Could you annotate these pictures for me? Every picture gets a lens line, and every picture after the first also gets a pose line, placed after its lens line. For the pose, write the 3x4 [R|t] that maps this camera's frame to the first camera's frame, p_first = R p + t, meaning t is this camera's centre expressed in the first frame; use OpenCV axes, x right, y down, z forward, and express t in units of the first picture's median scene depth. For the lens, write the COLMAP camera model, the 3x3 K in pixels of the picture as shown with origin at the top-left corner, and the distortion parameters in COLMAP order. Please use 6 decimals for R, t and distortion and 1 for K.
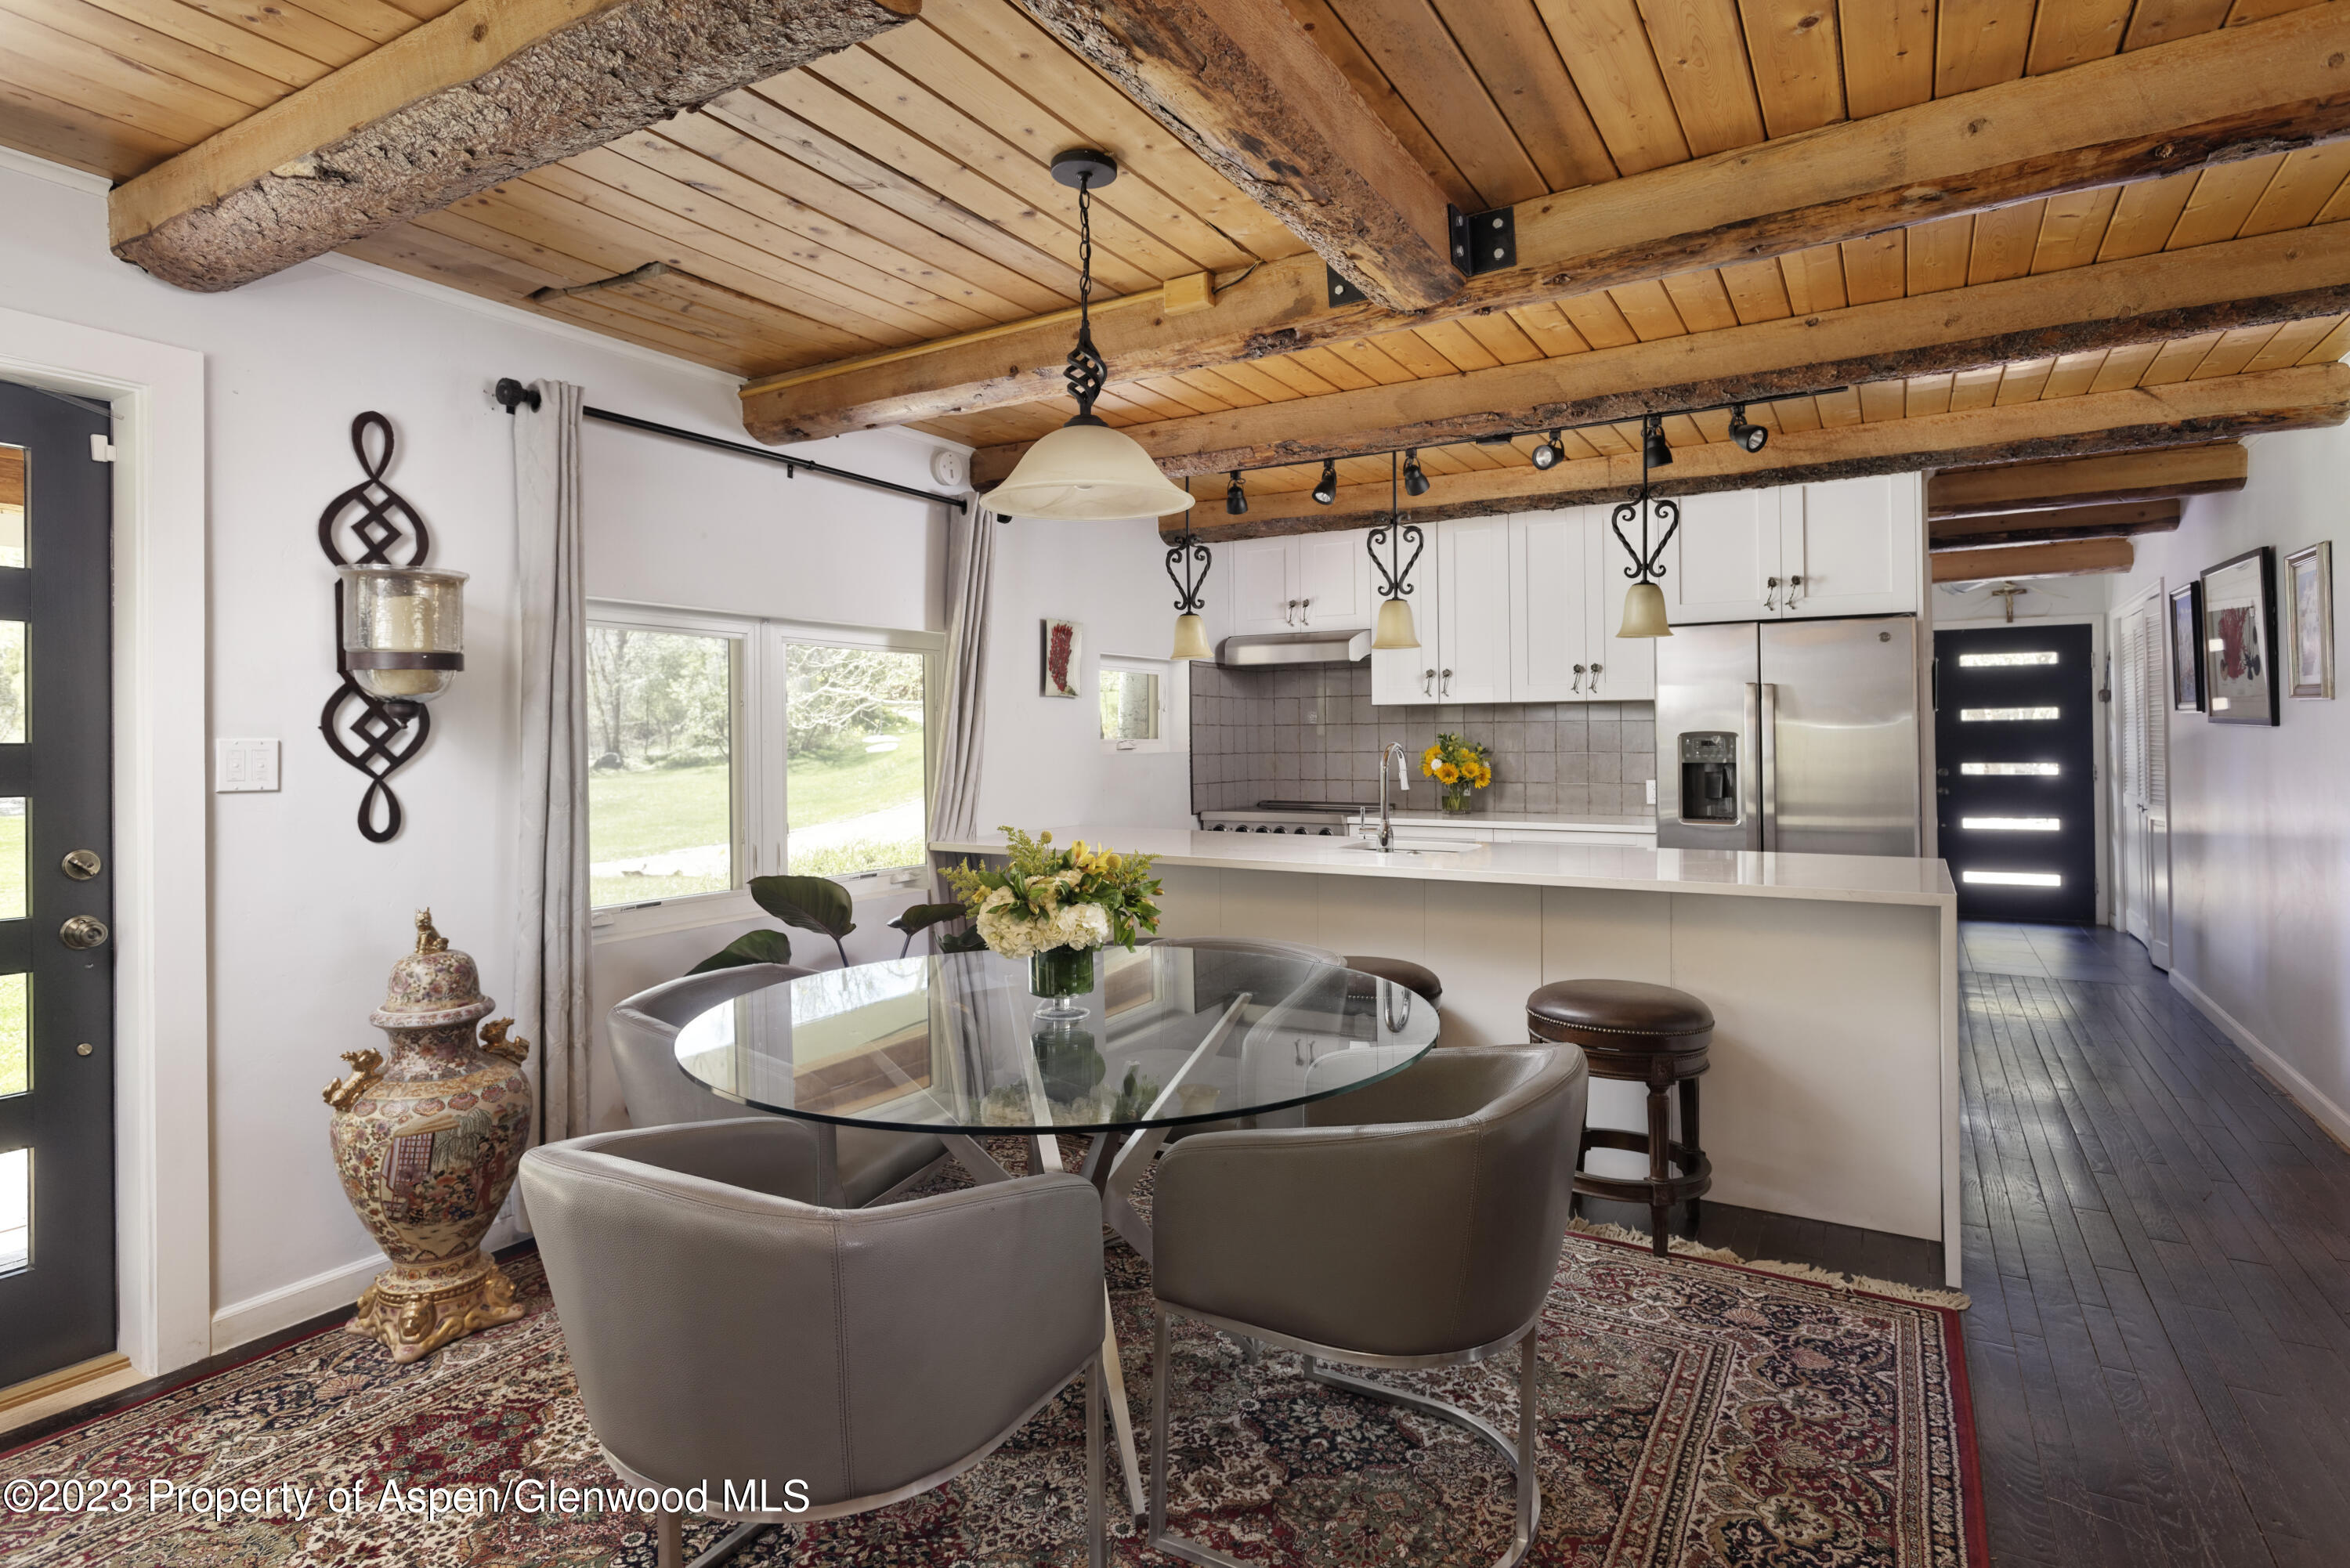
lens RADIAL K [[1210.5, 0, 1172.0], [0, 1210.5, 747.5], [0, 0, 1]] dist [0.000045, -0.000023]
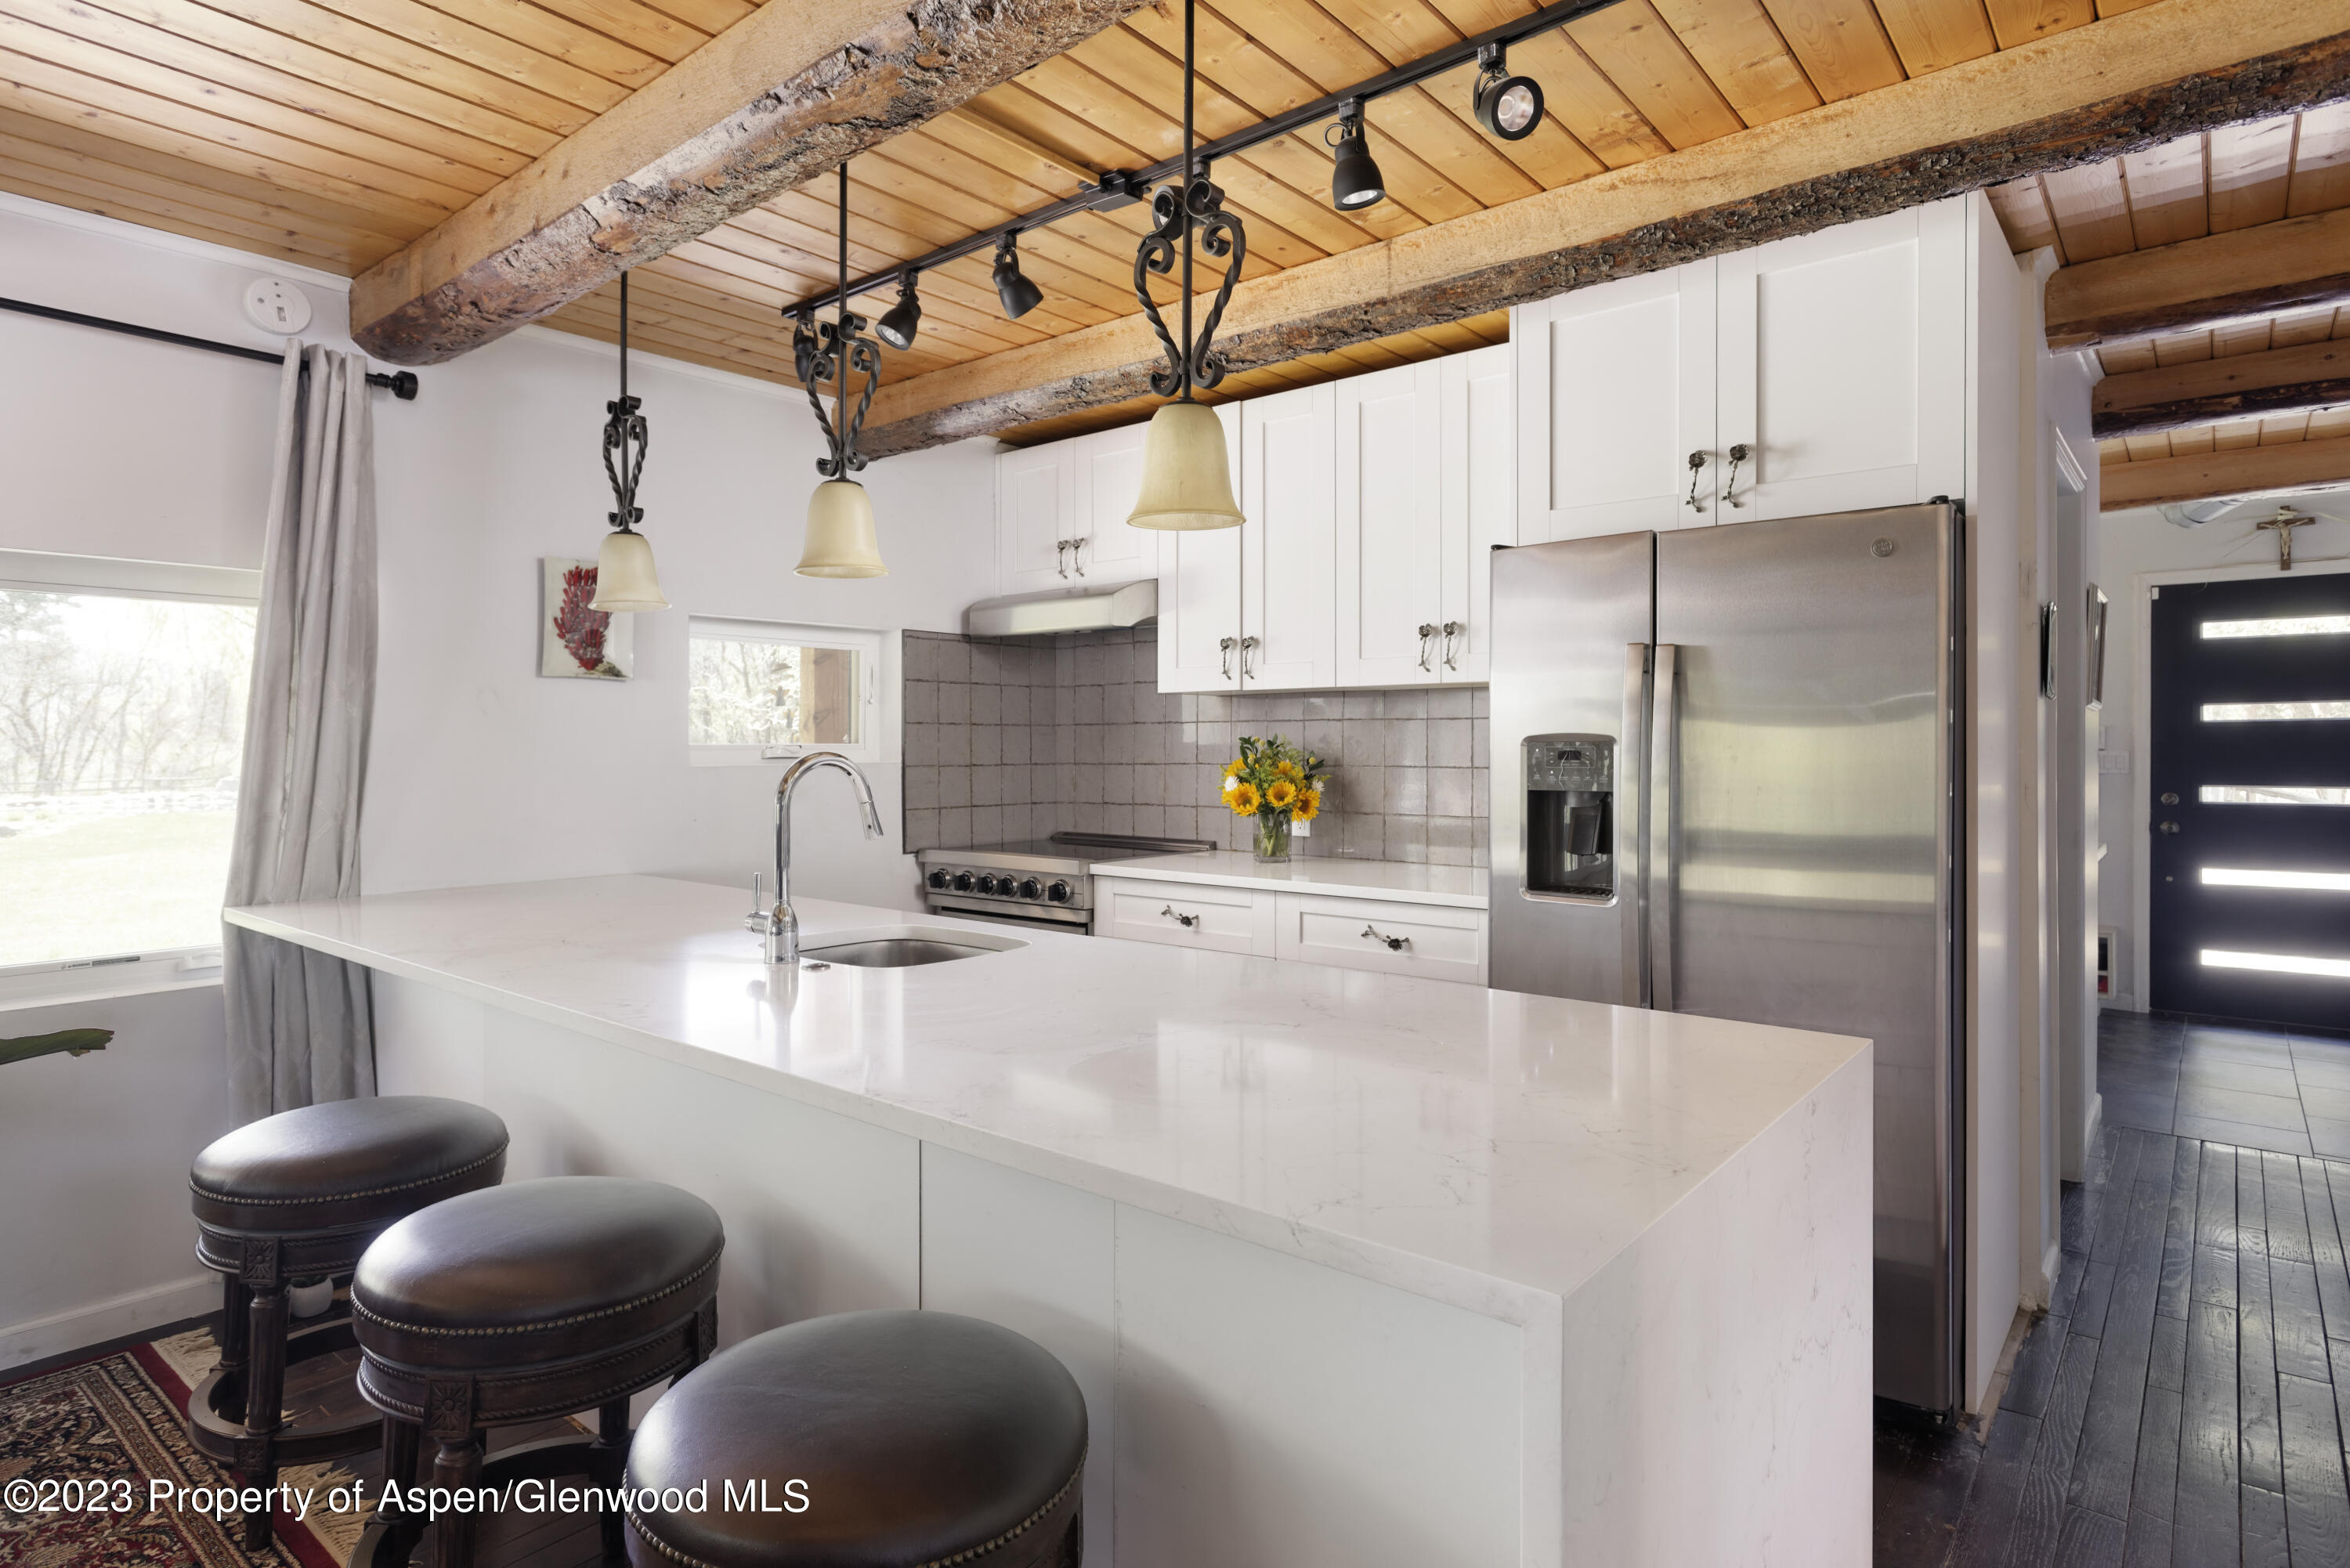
lens RADIAL K [[1266.4, 0, 1175.0], [0, 1266.4, 784.0], [0, 0, 1]] dist [0.004323, 0.001335]
pose [[0.988879, 0.008694, -0.148468, 0.308556], [-0.005166, 0.999696, 0.024126, -0.003047], [0.148632, -0.023091, 0.988623, 0.352718]]
